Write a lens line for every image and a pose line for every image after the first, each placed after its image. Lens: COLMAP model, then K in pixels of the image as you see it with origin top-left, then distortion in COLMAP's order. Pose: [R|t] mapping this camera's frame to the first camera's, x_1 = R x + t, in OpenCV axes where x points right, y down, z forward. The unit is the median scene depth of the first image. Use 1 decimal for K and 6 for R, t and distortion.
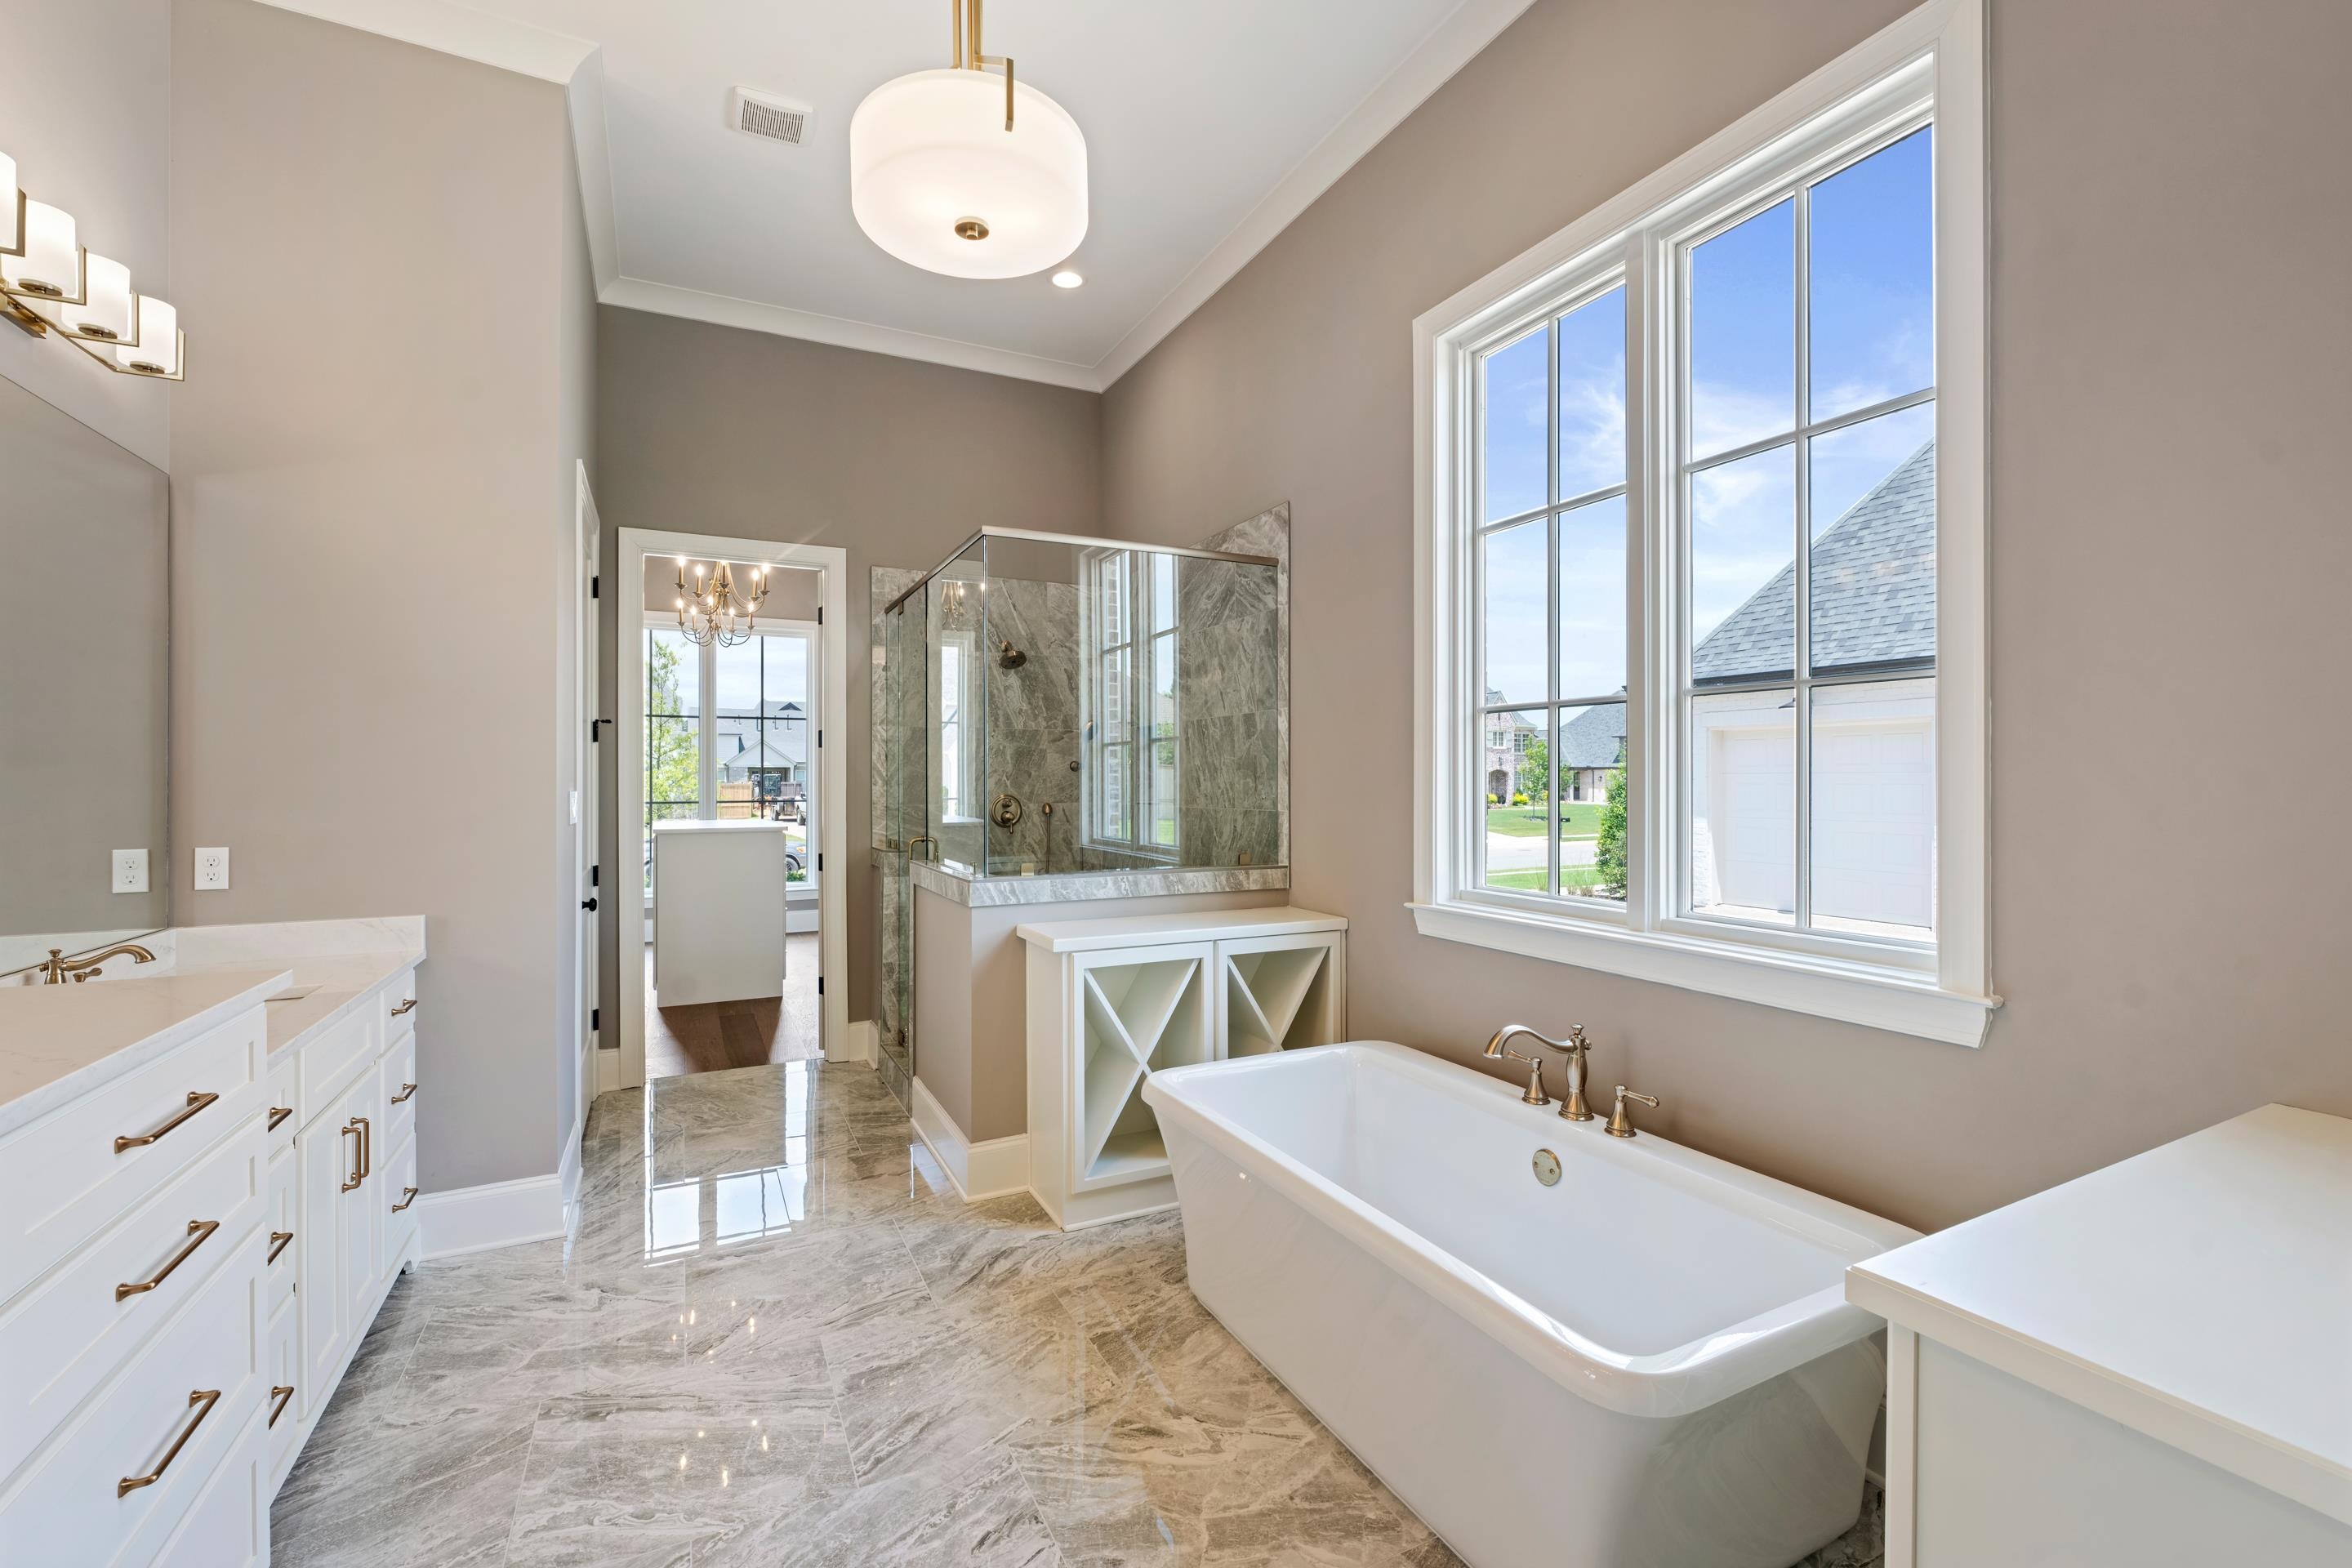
lens RADIAL K [[994.8, 0, 1176.0], [0, 994.8, 784.0], [0, 0, 1]] dist [-0.000479, 0.000389]
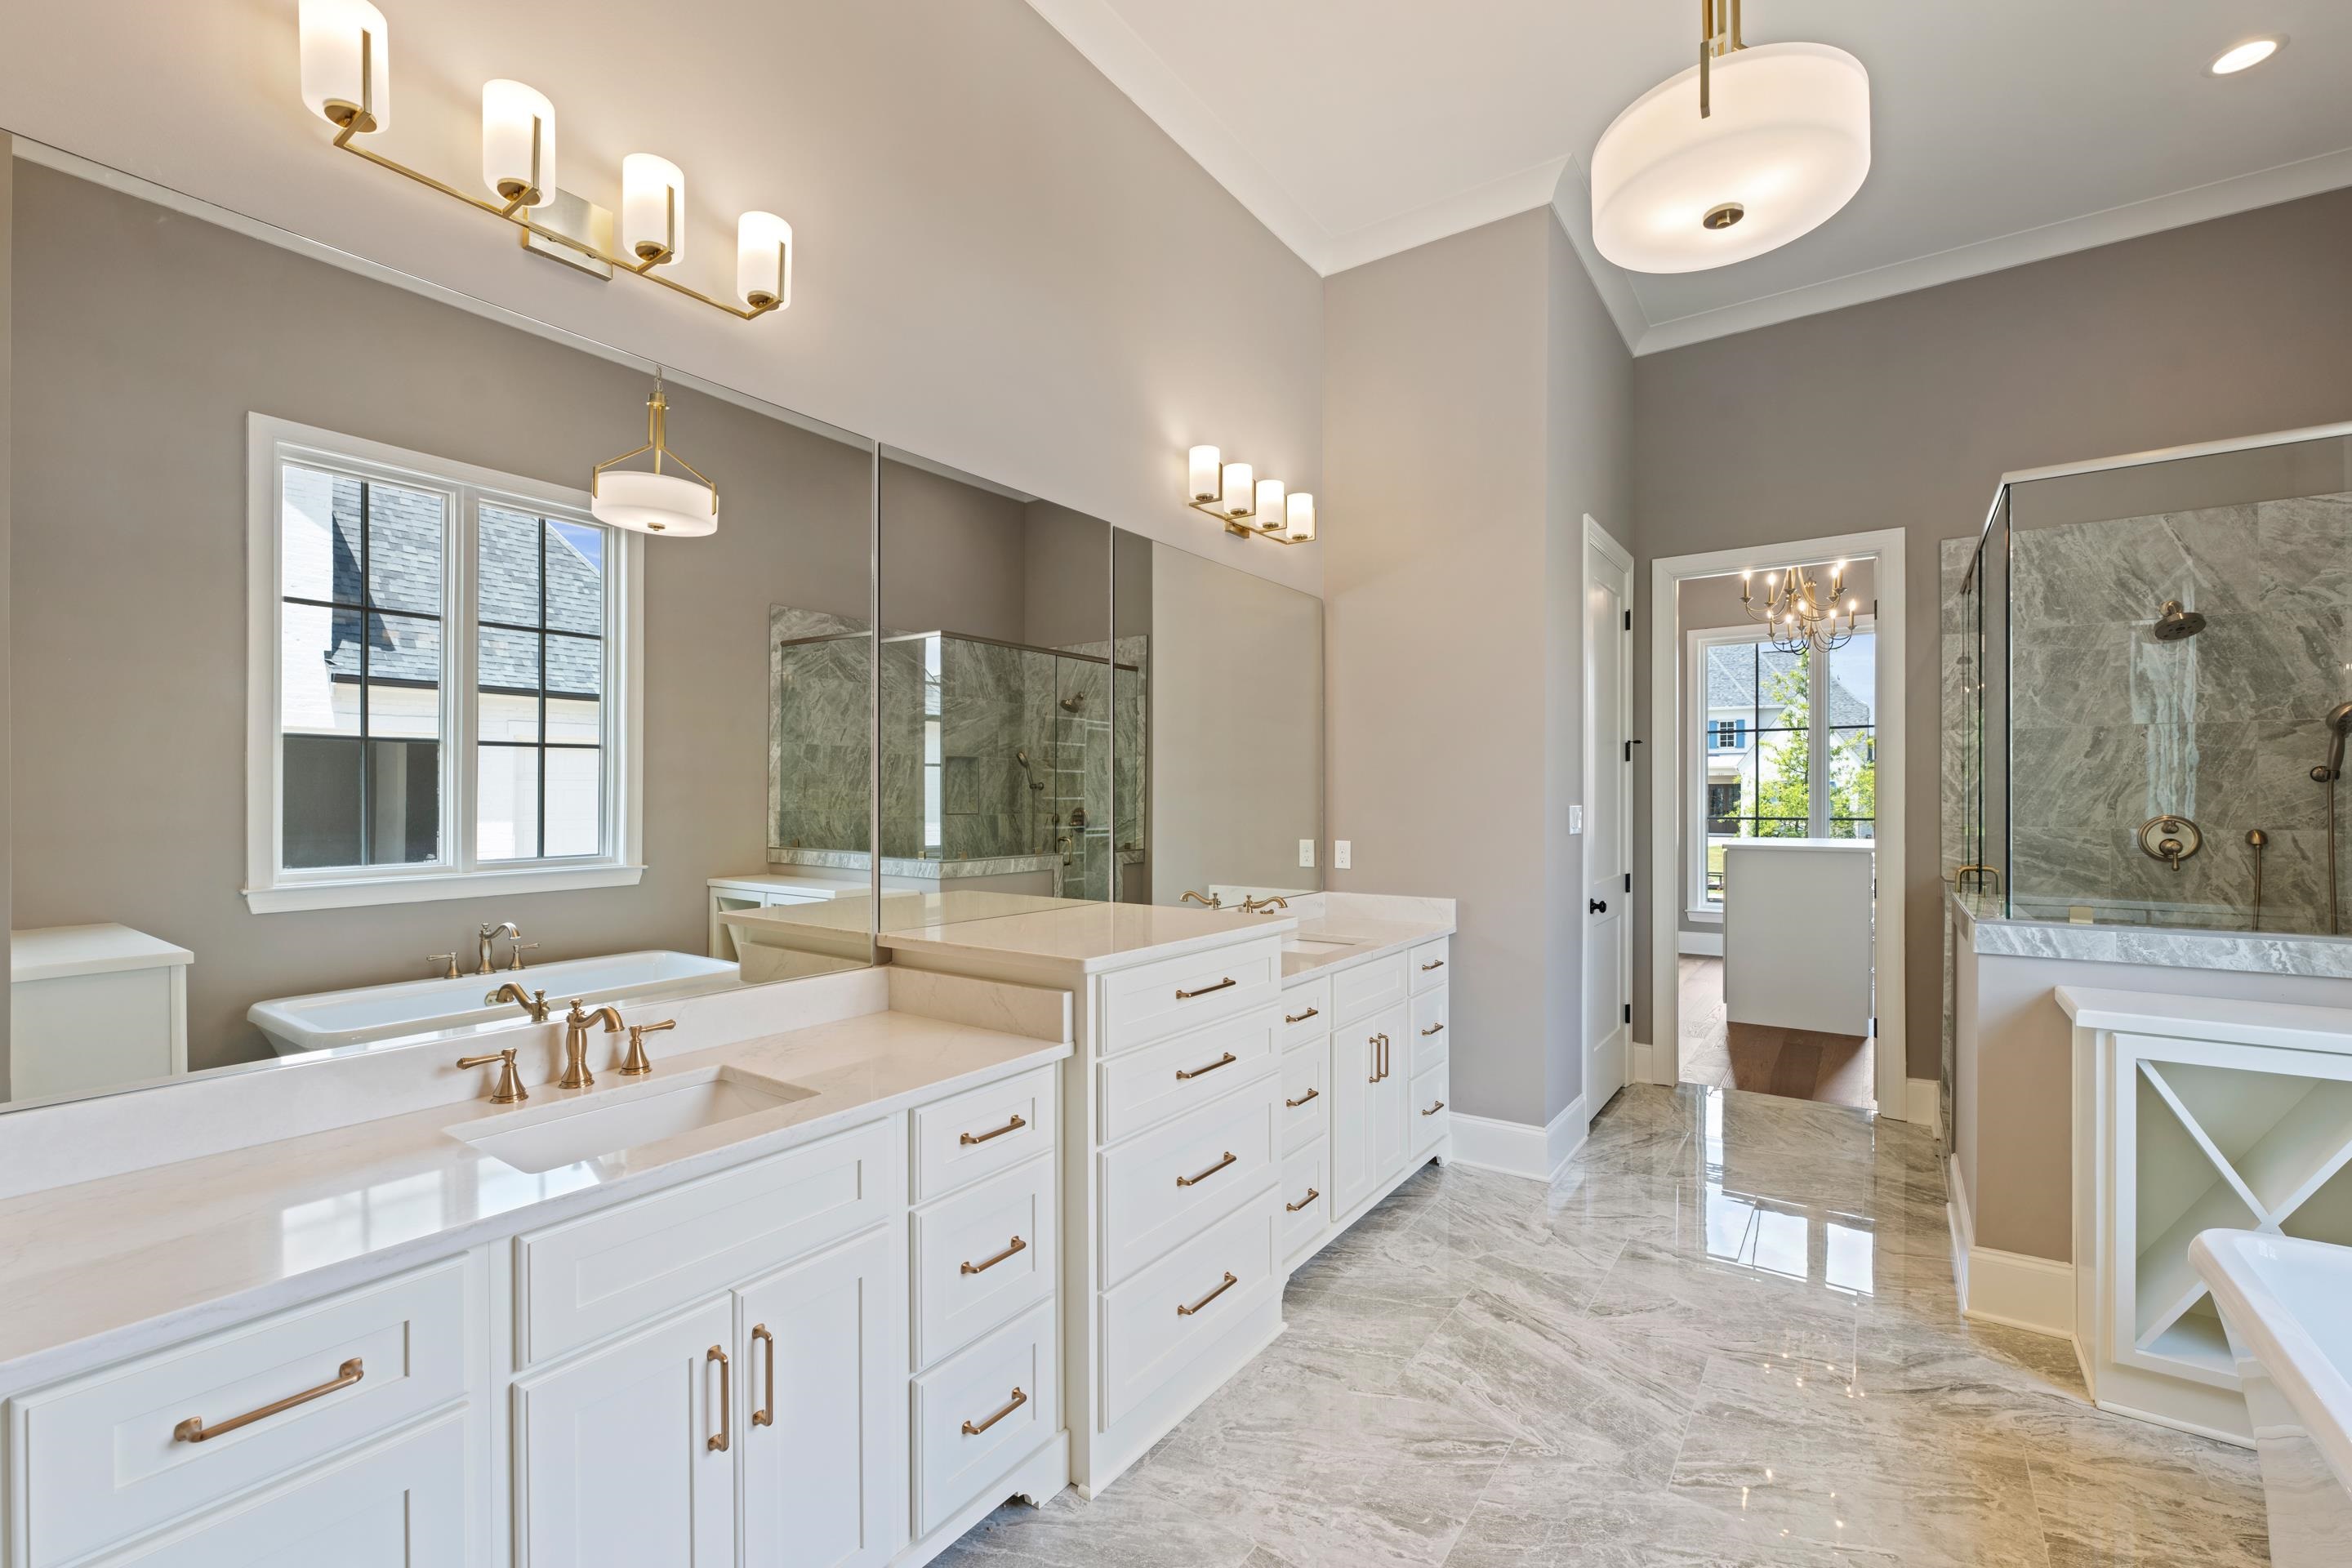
lens RADIAL K [[1005.7, 0, 1173.6], [0, 1005.7, 807.2], [0, 0, 1]] dist [0.000773, 0.000745]
pose [[0.474583, 0.009389, -0.880161, 0.240156], [-0.002511, 0.999953, 0.009313, -0.000710], [0.880207, -0.002210, 0.474585, 0.047048]]
